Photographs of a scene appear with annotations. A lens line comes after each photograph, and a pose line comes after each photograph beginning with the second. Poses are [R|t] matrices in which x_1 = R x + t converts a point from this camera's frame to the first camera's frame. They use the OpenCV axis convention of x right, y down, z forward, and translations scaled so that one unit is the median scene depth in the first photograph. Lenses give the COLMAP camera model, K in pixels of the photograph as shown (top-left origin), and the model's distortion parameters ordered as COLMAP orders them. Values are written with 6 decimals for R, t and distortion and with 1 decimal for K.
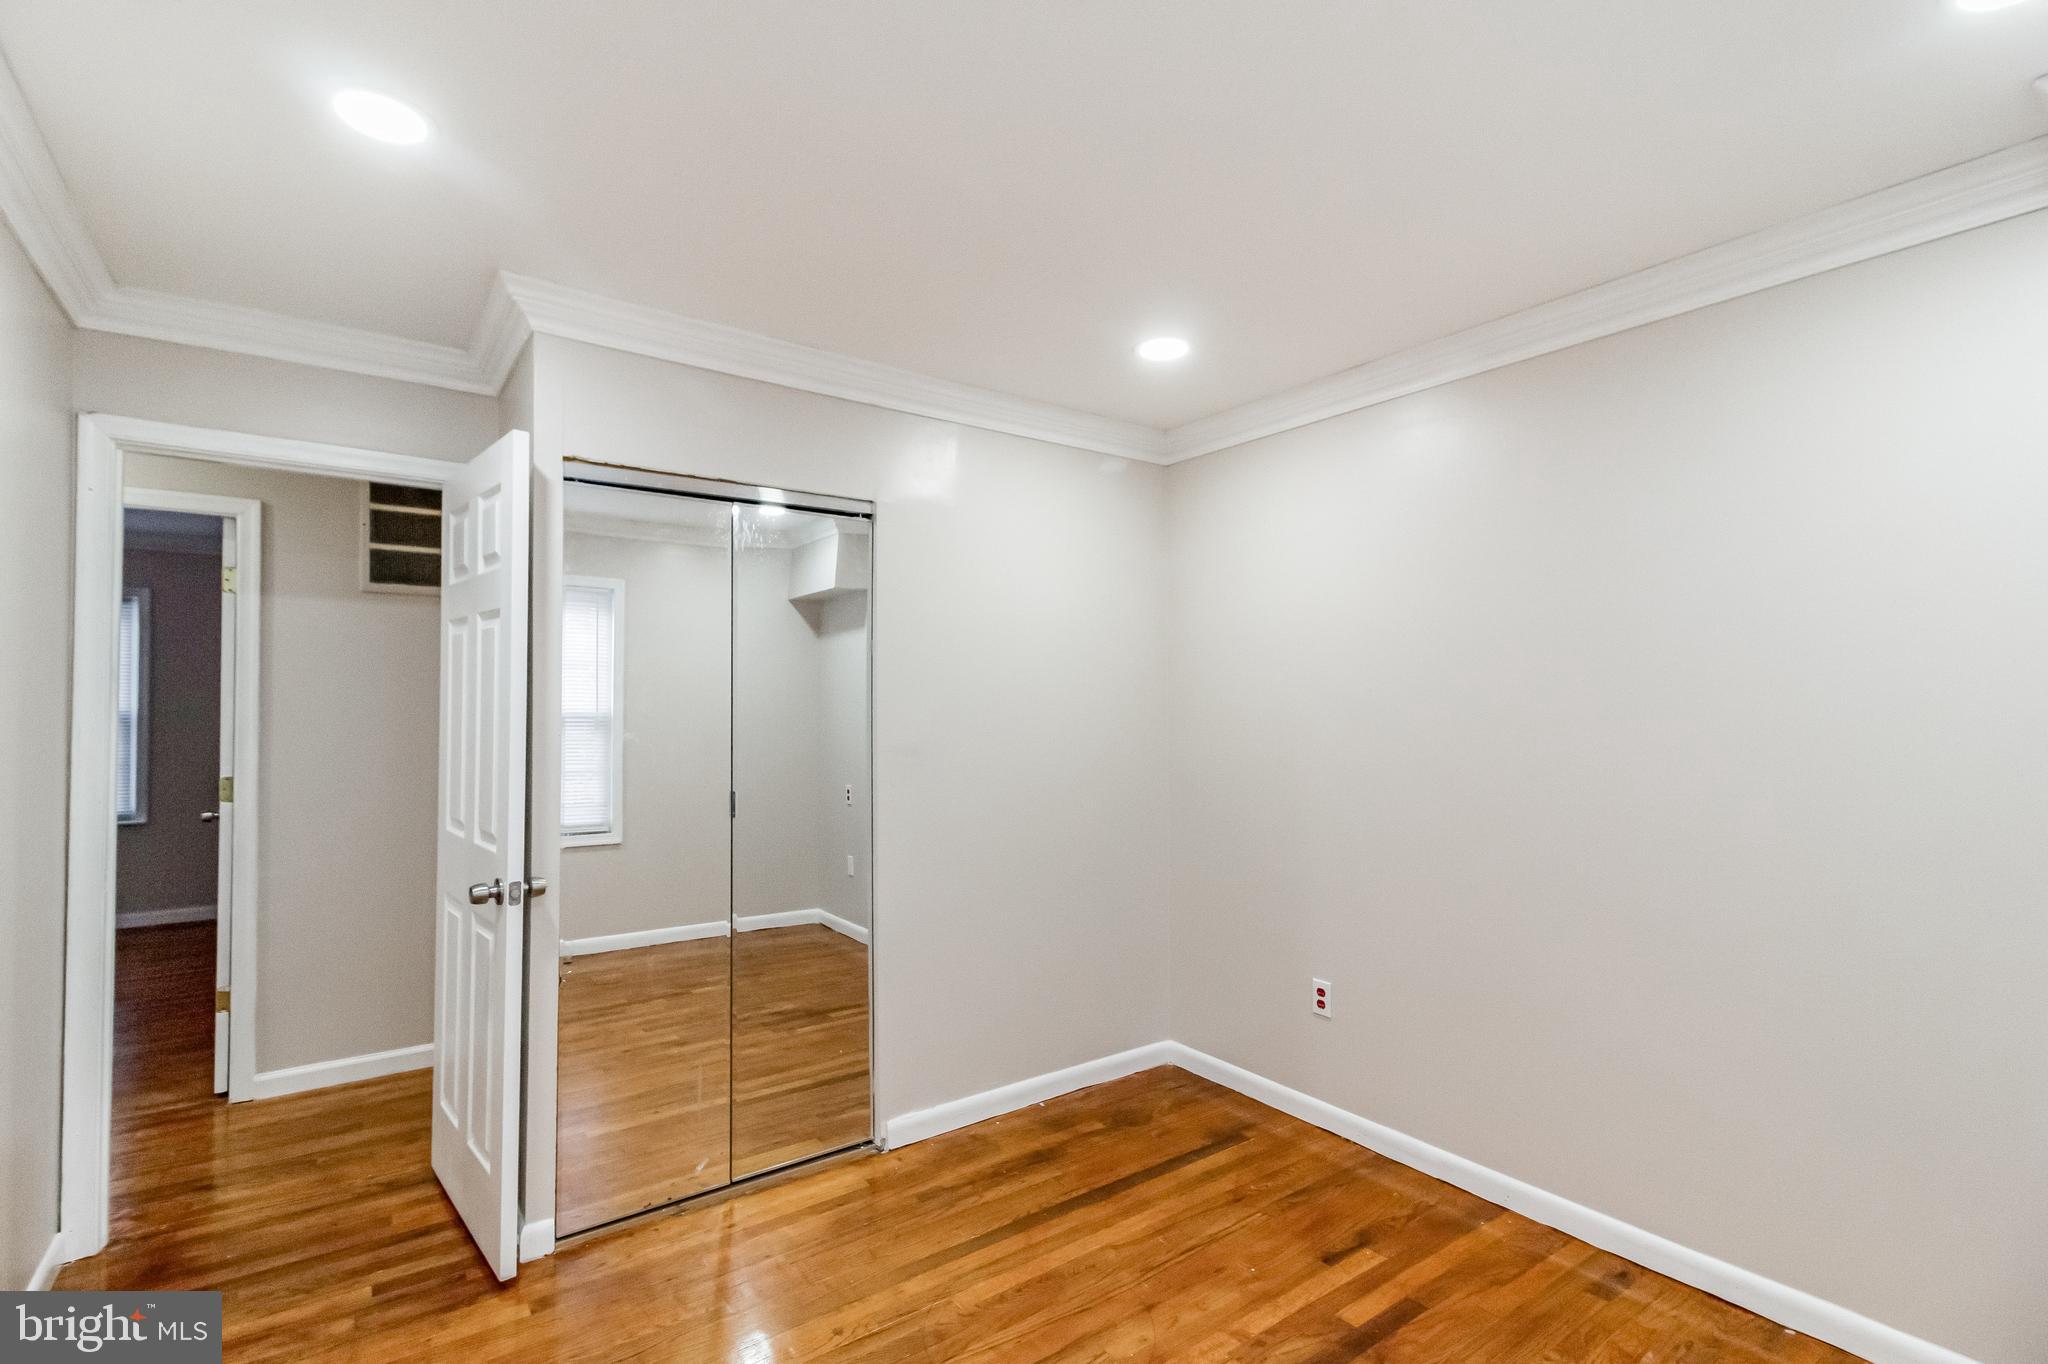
lens RADIAL K [[950.1, 0, 1019.4], [0, 950.1, 690.0], [0, 0, 1]] dist [0.033995, -0.015527]
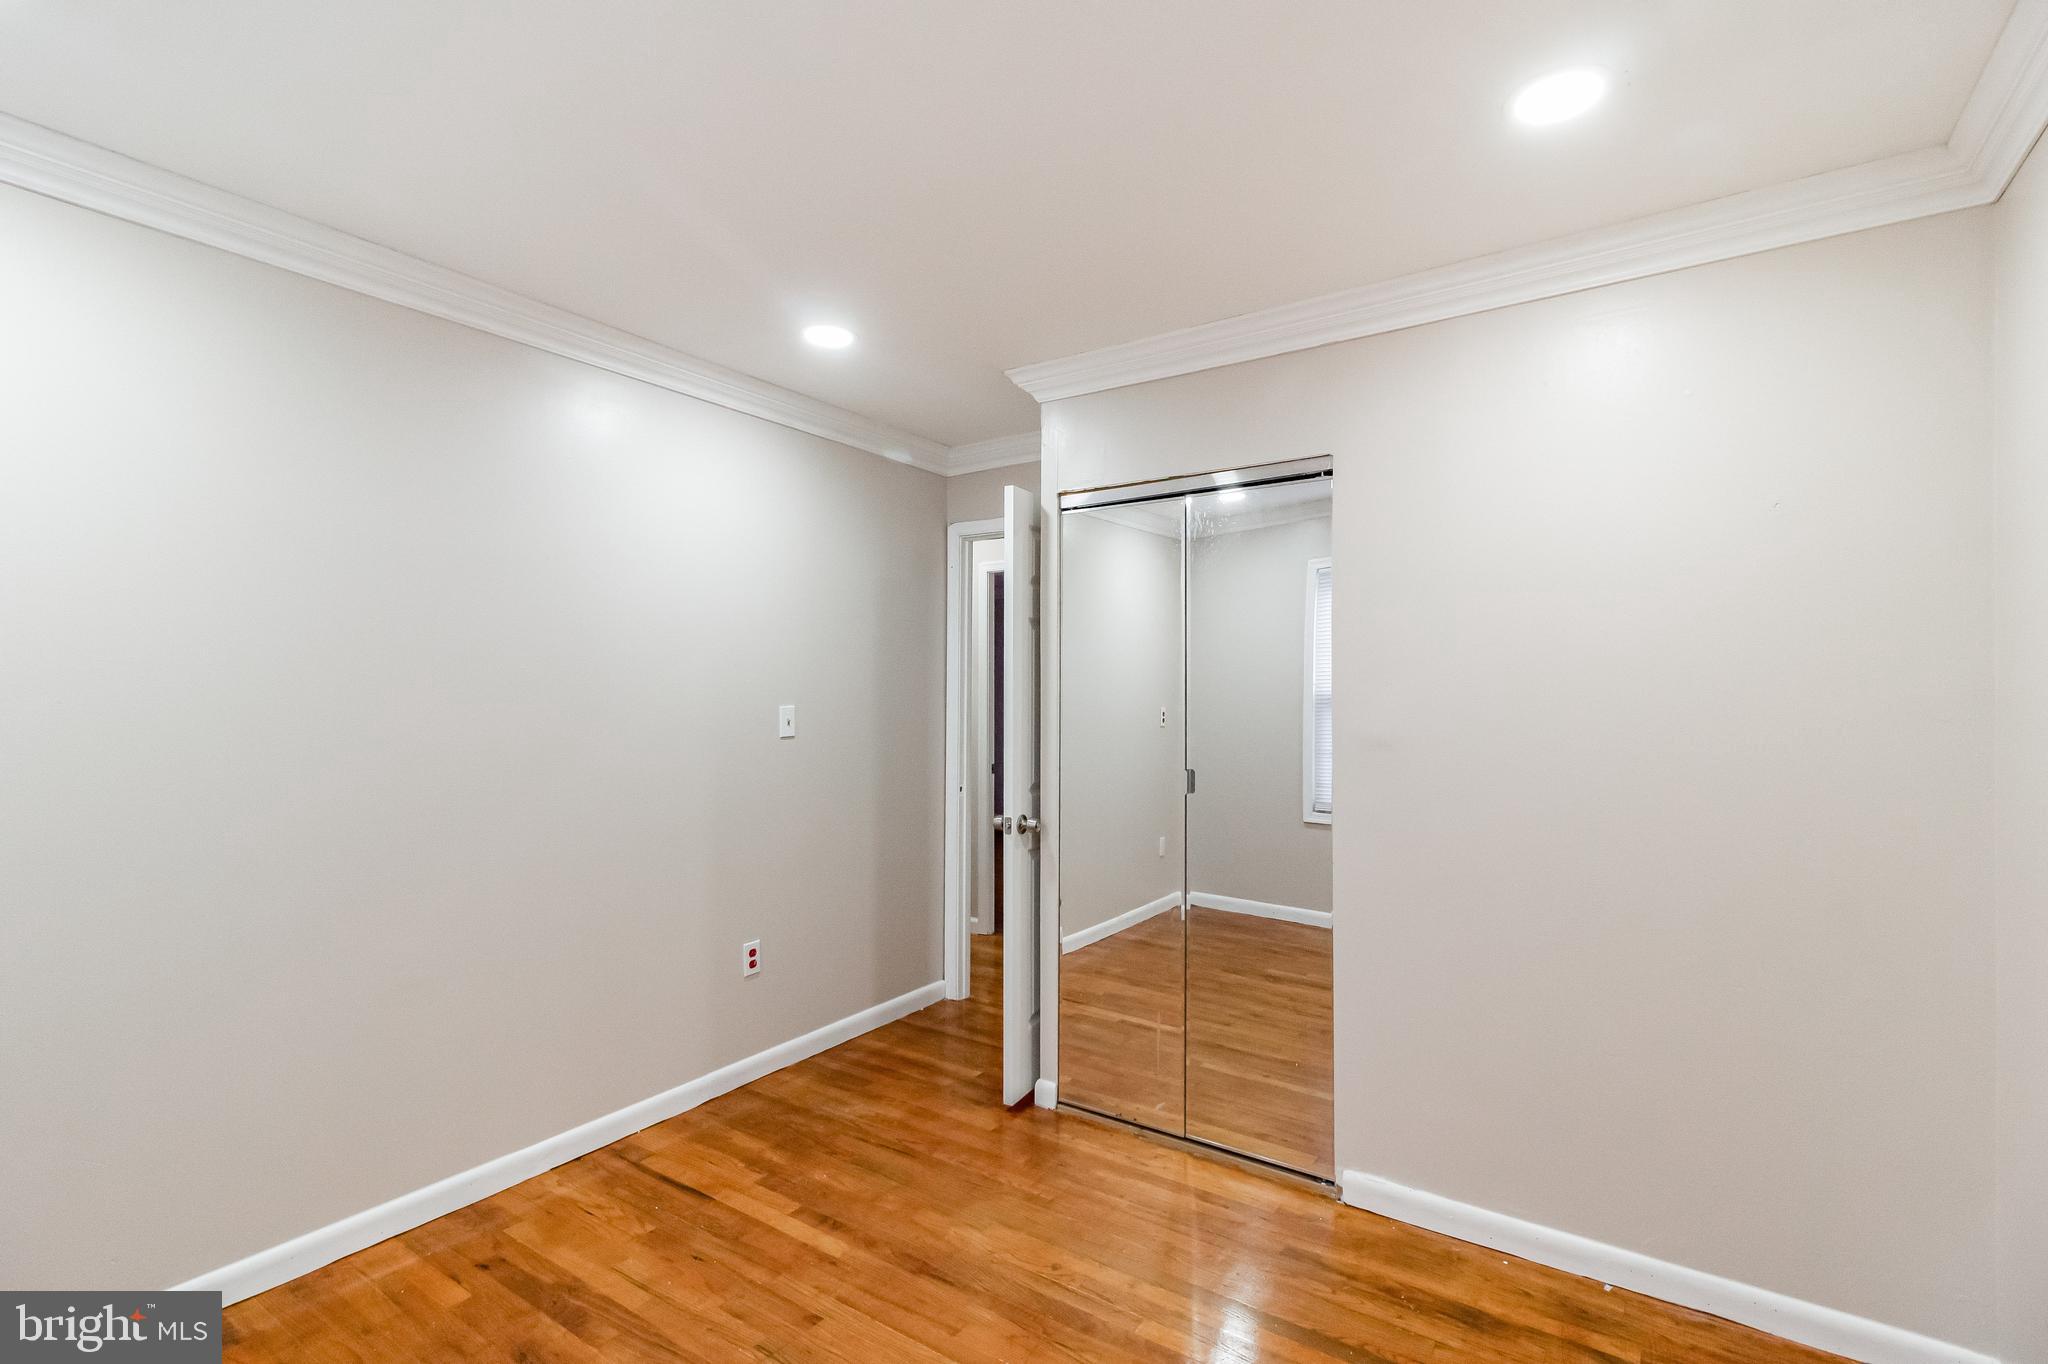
lens RADIAL K [[945.3, 0, 1013.7], [0, 945.3, 708.6], [0, 0, 1]] dist [0.030149, -0.012817]
pose [[0.324709, 0.017246, -0.945657, 0.666513], [0.013091, 0.999656, 0.022726, 0.010584], [0.945723, -0.019759, 0.324372, 0.513567]]
